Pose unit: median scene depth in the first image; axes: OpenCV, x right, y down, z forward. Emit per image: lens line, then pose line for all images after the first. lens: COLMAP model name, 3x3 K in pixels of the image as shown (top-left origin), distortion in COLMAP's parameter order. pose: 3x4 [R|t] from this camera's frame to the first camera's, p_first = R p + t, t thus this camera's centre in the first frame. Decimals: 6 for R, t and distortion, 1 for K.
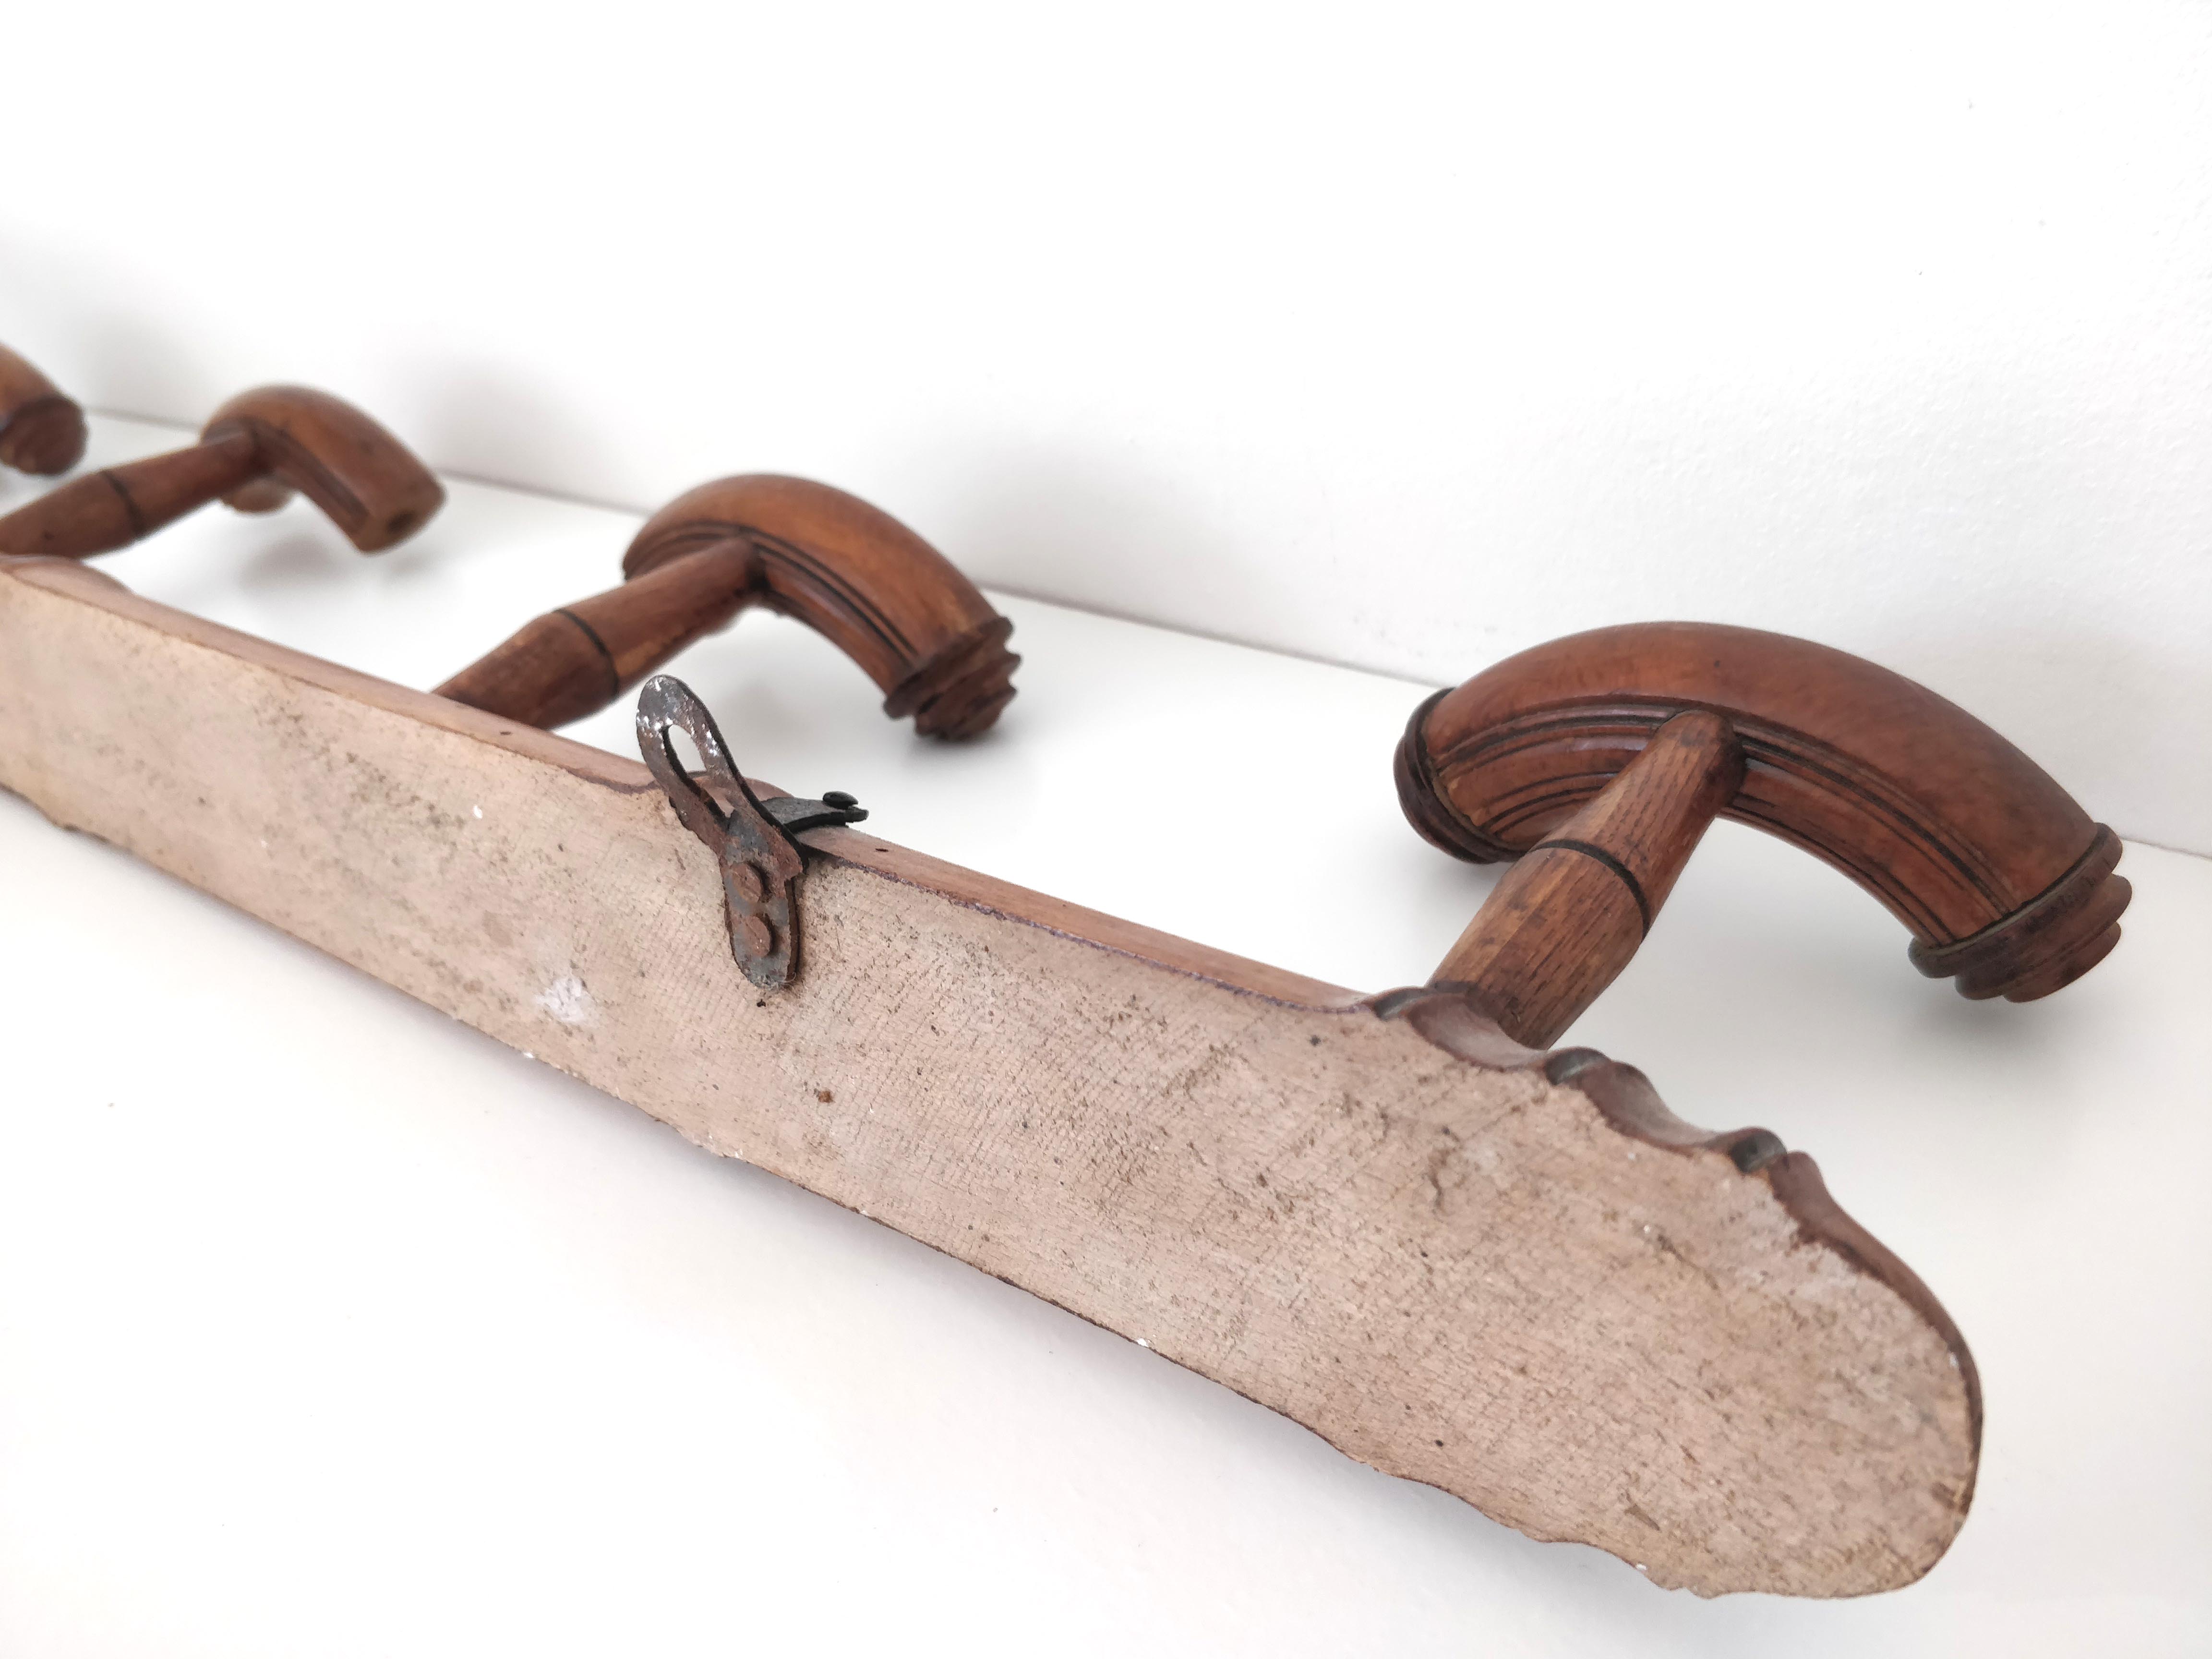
lens RADIAL K [[1738.6, 0, 1111.3], [0, 1738.6, 813.3], [0, 0, 1]] dist [-0.029257, -0.014900]
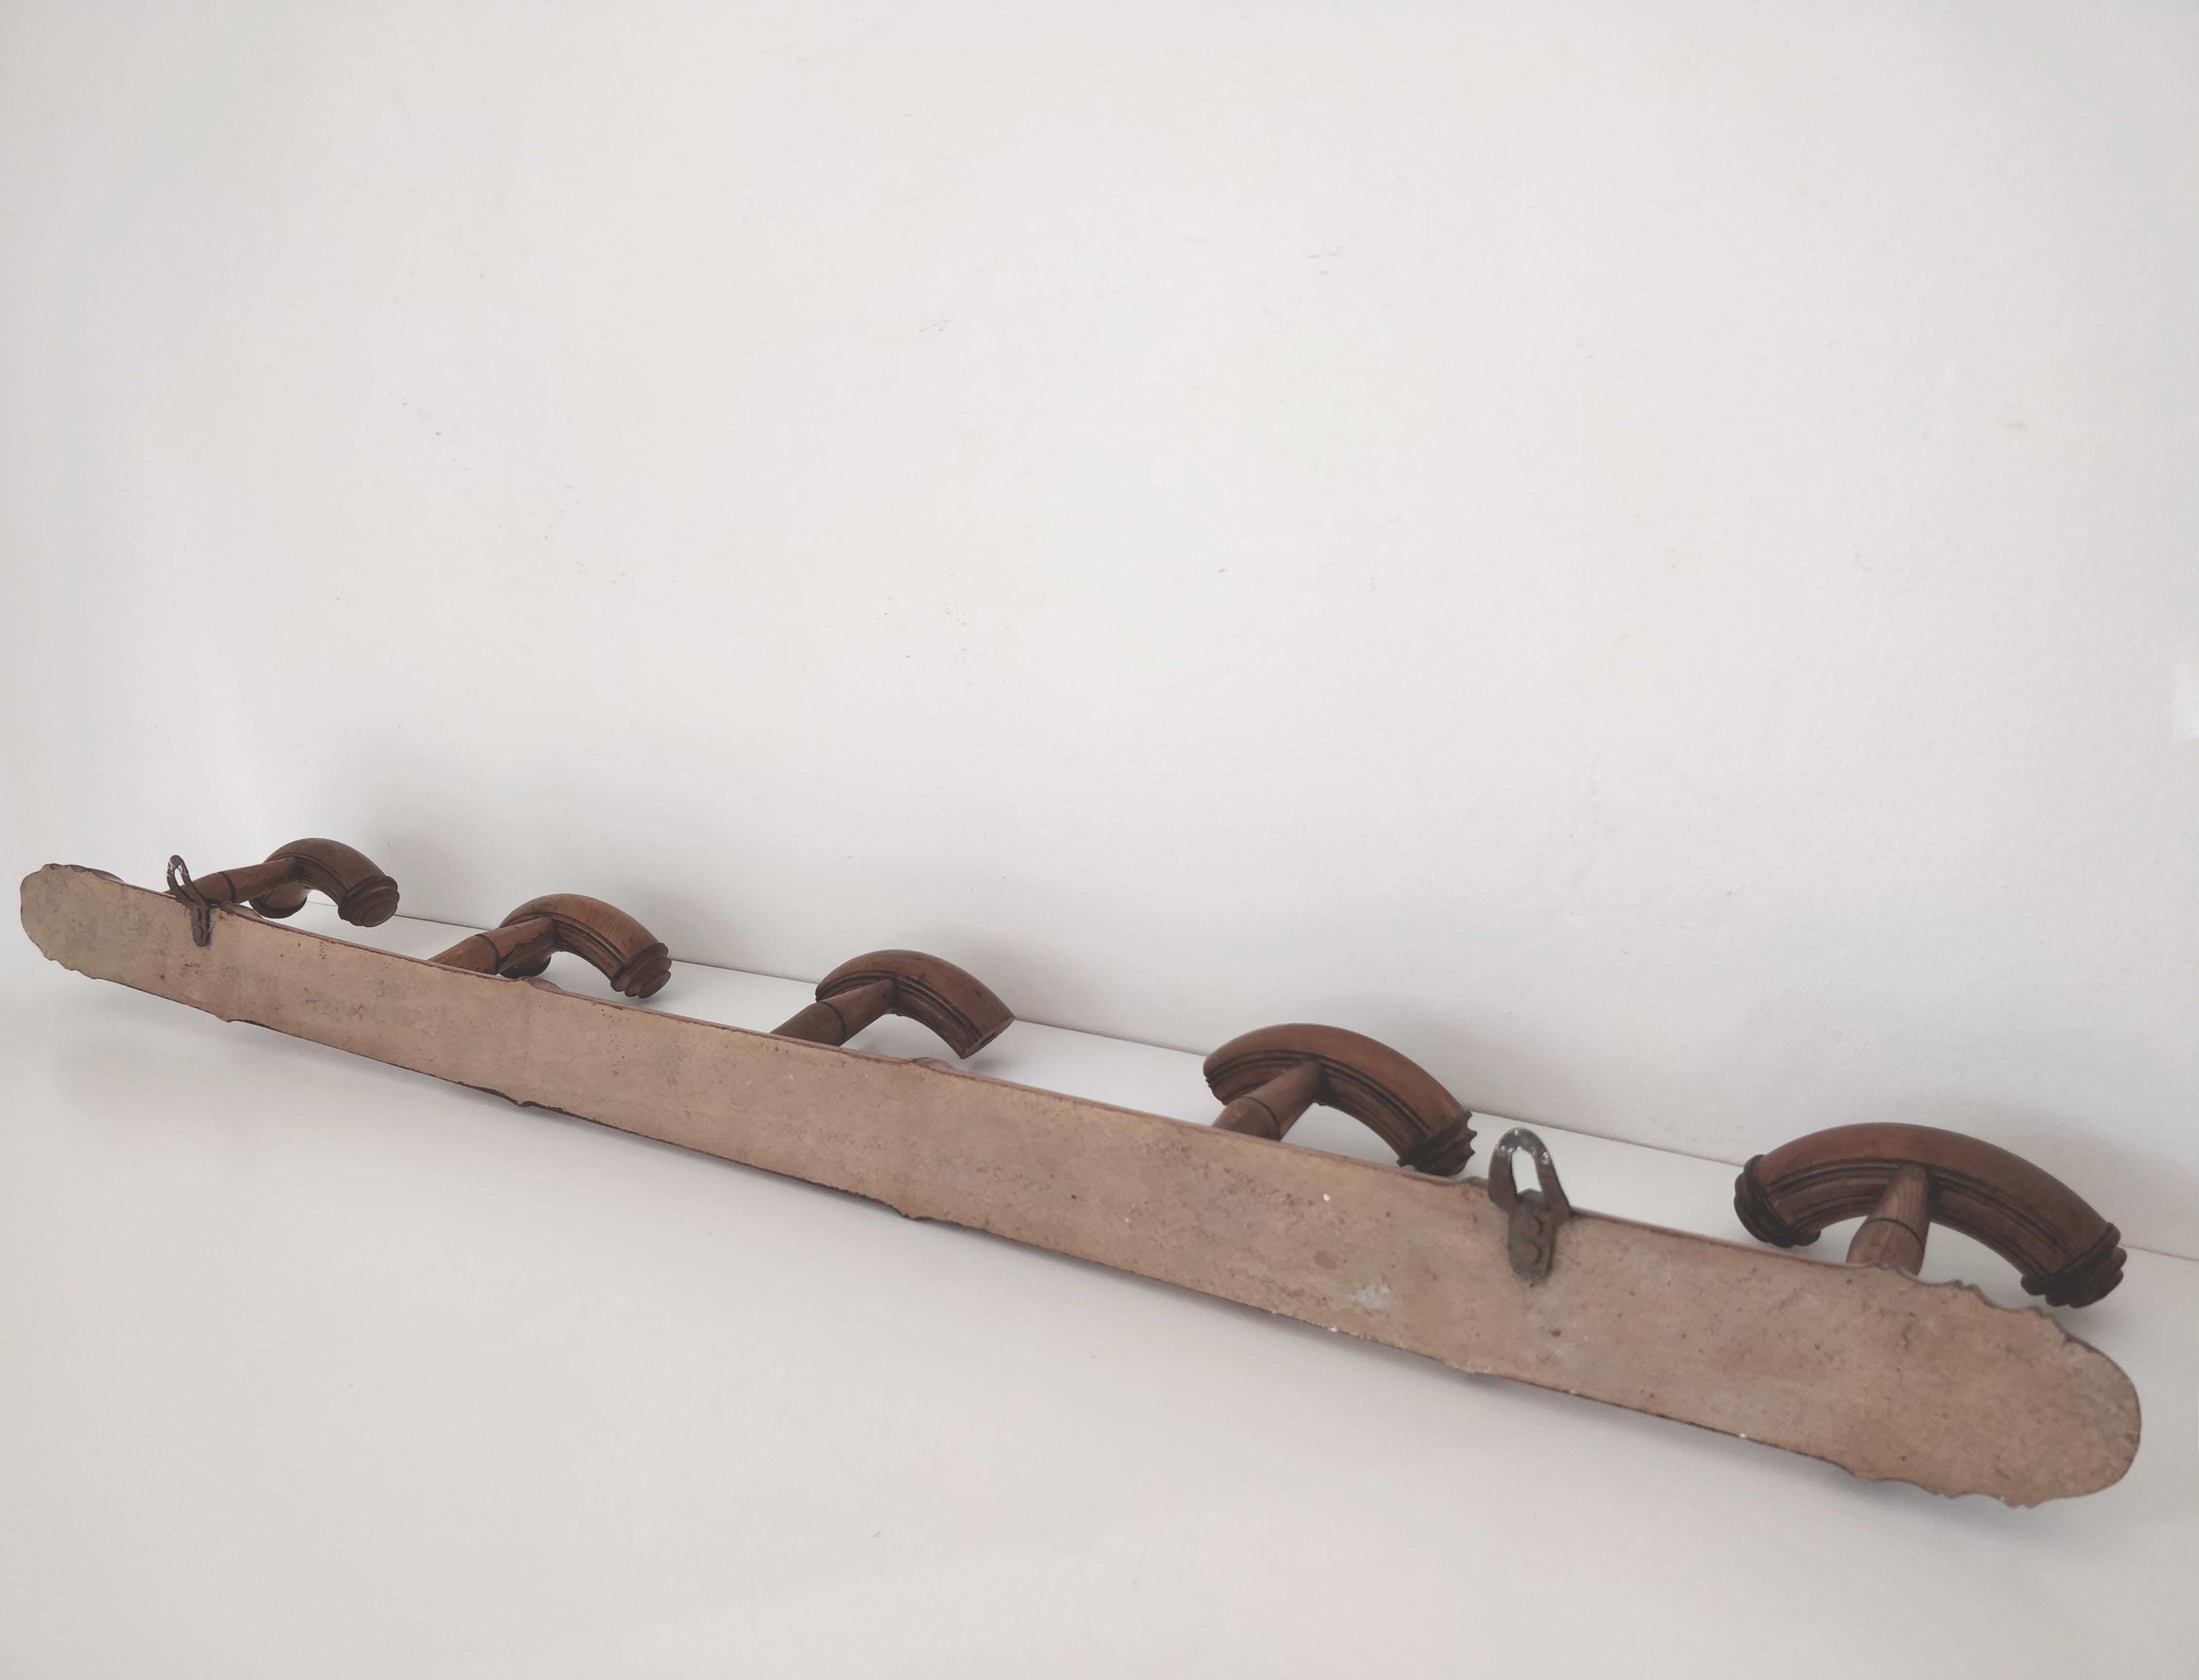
lens RADIAL K [[1720.3, 0, 1089.7], [0, 1720.3, 862.3], [0, 0, 1]] dist [-0.041376, 0.036010]
pose [[0.995745, 0.049882, 0.077486, -0.946634], [-0.028083, 0.965091, -0.260404, 0.173463], [-0.087771, 0.257120, 0.962385, -1.134019]]
